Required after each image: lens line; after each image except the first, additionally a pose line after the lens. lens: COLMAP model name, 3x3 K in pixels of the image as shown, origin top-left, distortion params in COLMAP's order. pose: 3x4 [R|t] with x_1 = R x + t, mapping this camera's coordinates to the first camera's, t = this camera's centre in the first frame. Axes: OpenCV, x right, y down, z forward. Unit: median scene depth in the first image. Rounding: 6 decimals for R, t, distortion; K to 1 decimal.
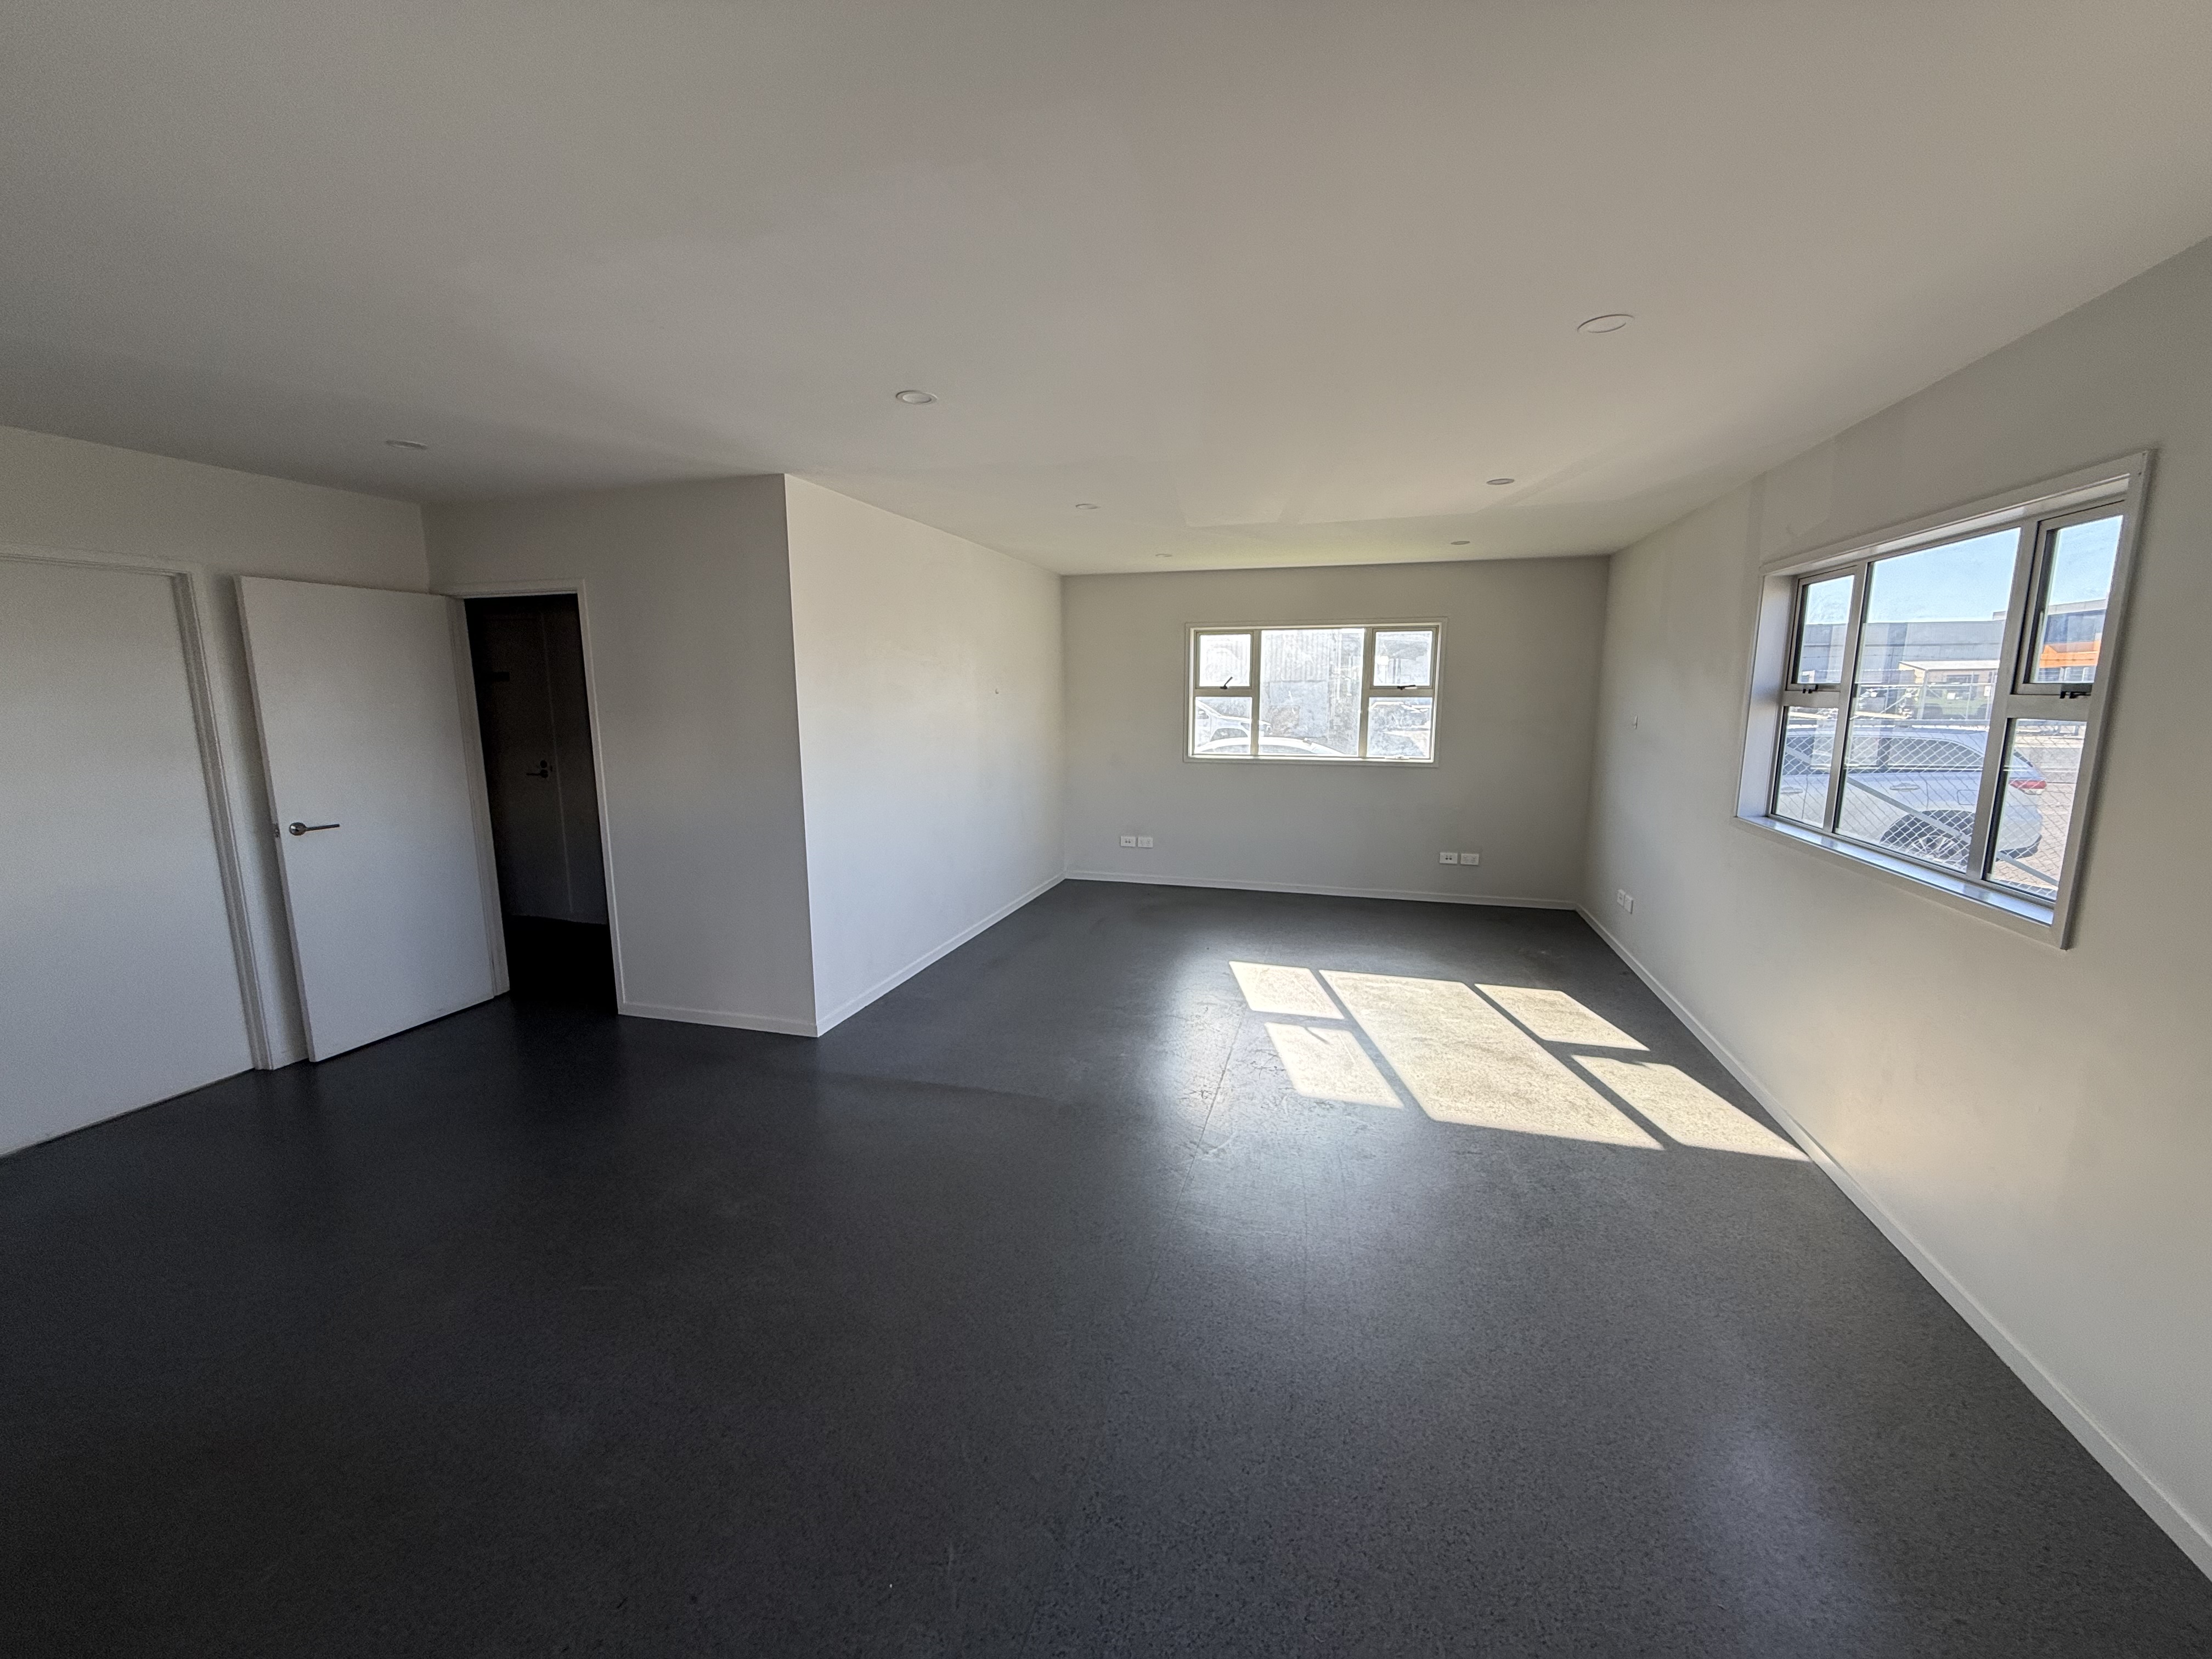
lens RADIAL K [[878.4, 0, 1106.6], [0, 878.4, 826.5], [0, 0, 1]] dist [0.000921, -0.000493]
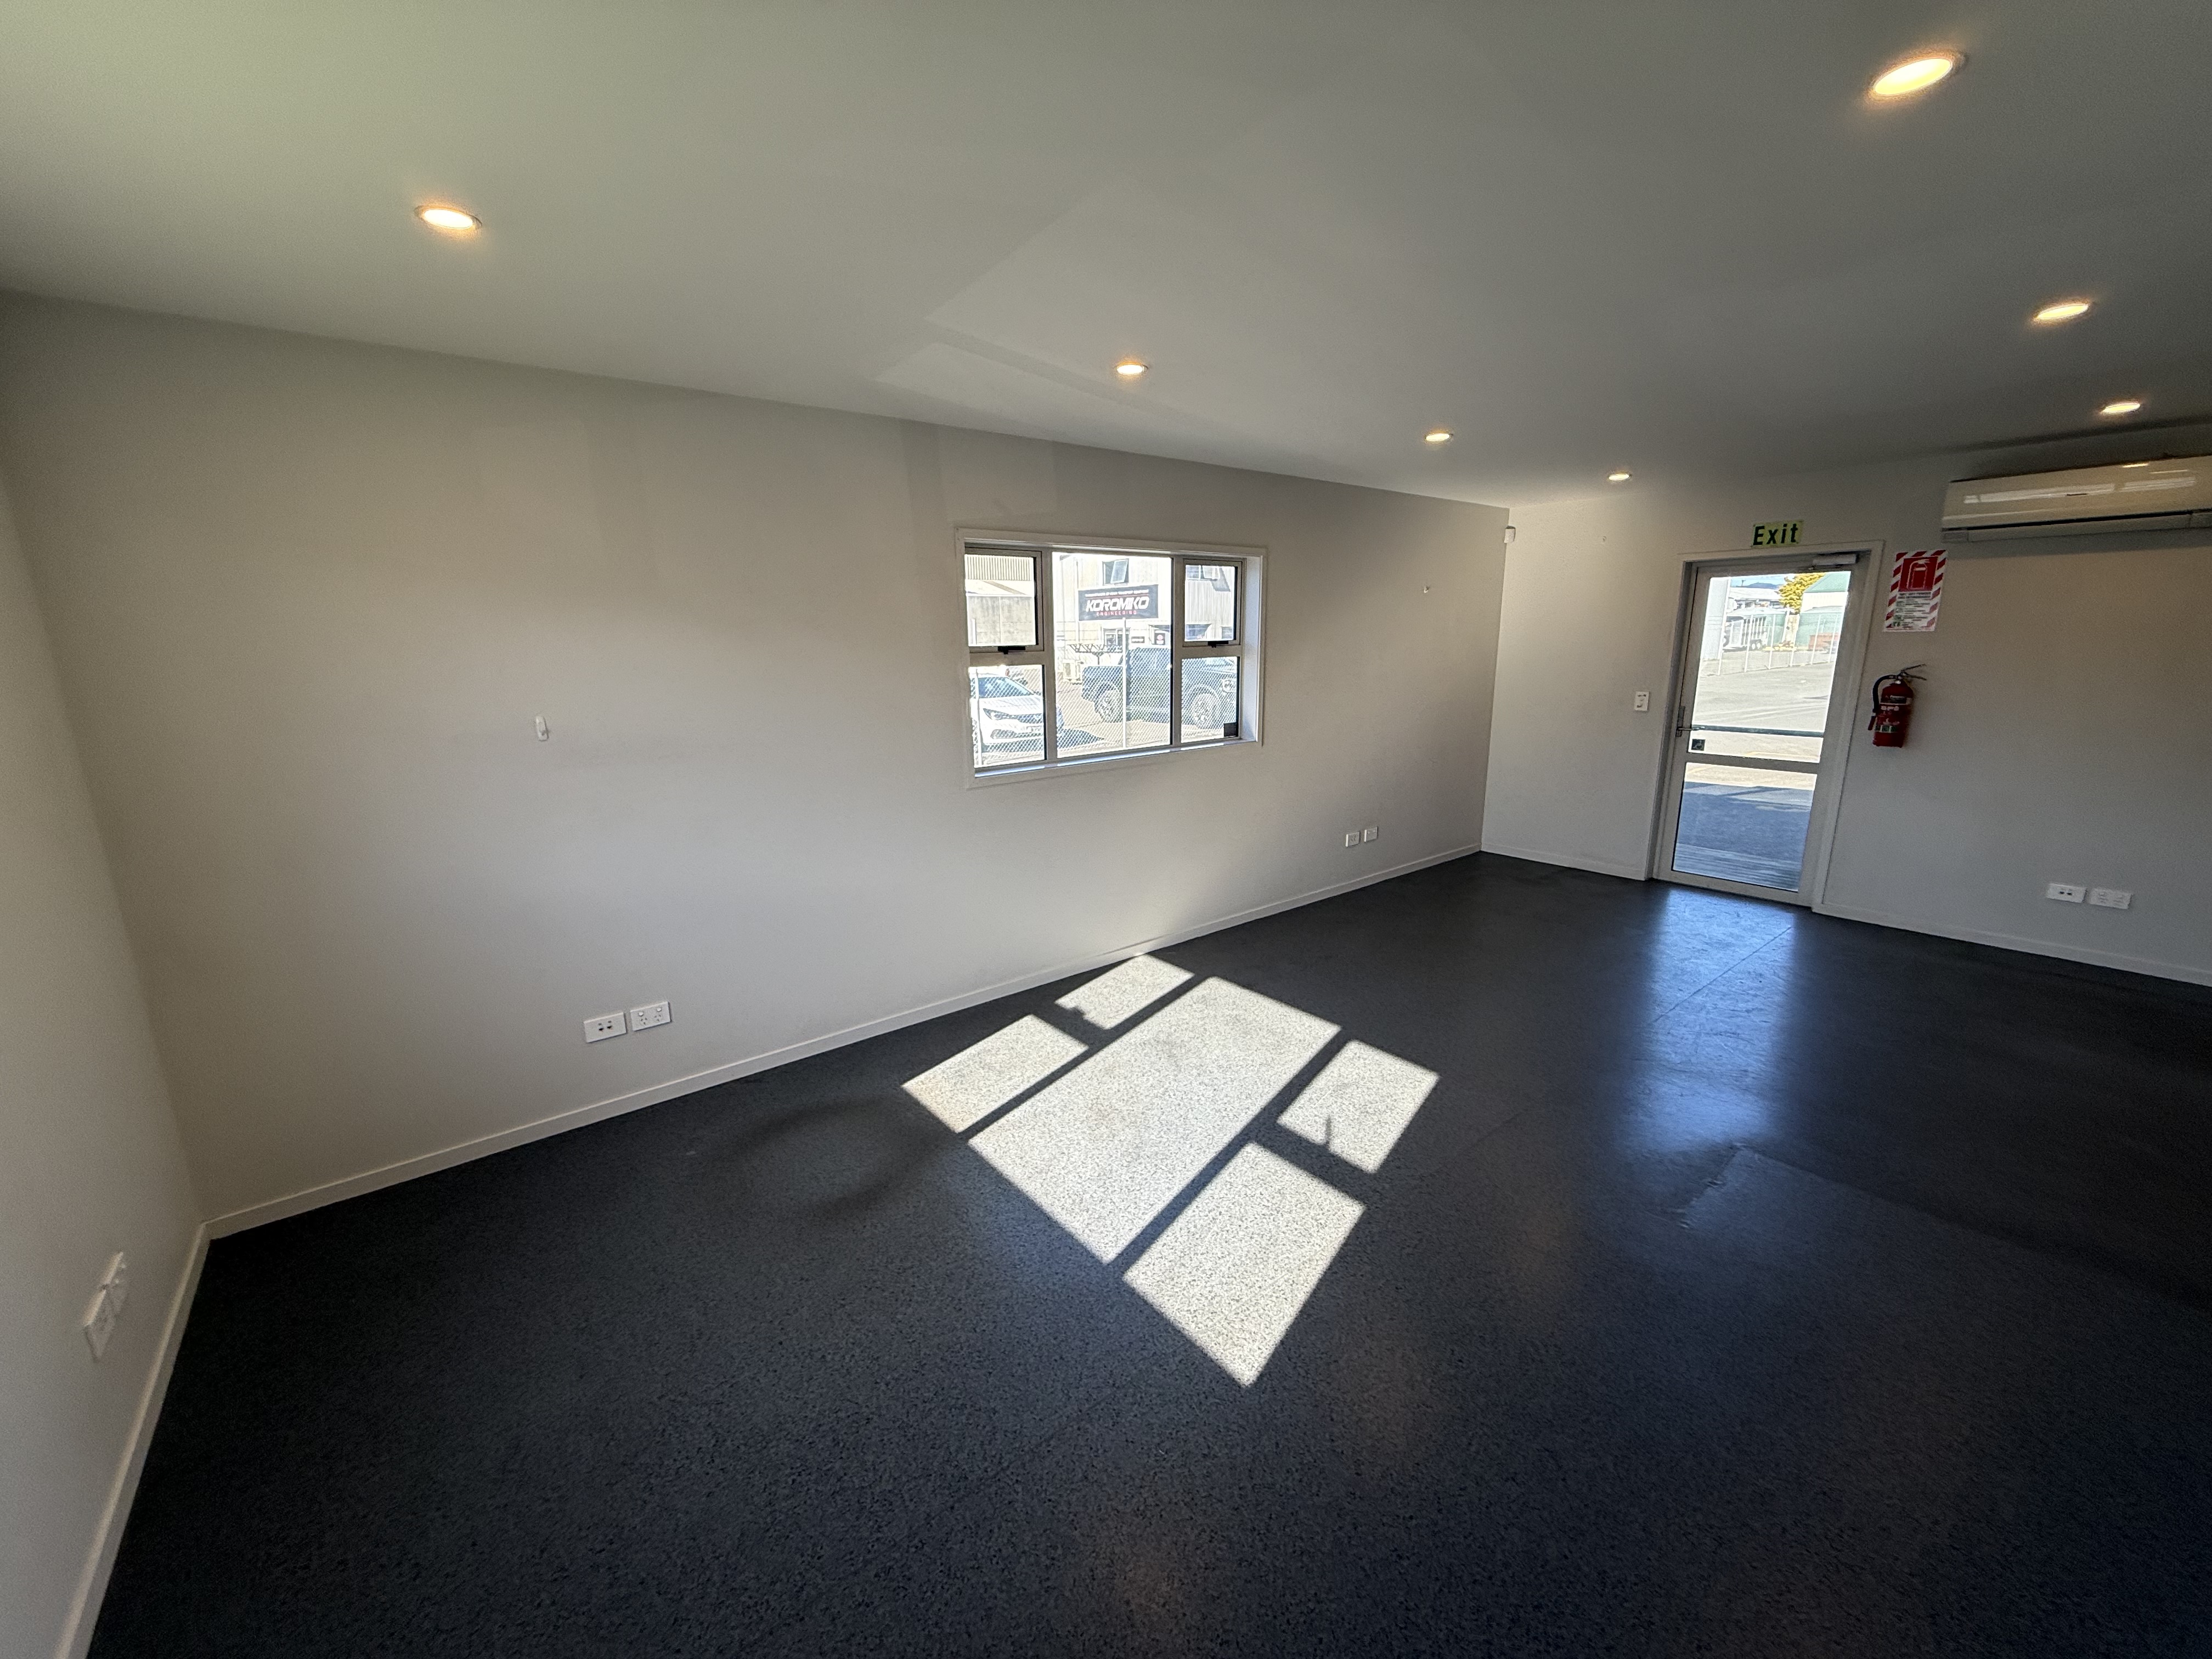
lens RADIAL K [[878.4, 0, 1102.6], [0, 878.4, 825.5], [0, 0, 1]] dist [0.000921, -0.000493]
pose [[-0.812003, -0.114544, 0.572304, 0.001442], [0.106141, 0.935222, 0.337777, -0.199697], [-0.573922, 0.335020, -0.747245, 1.175273]]
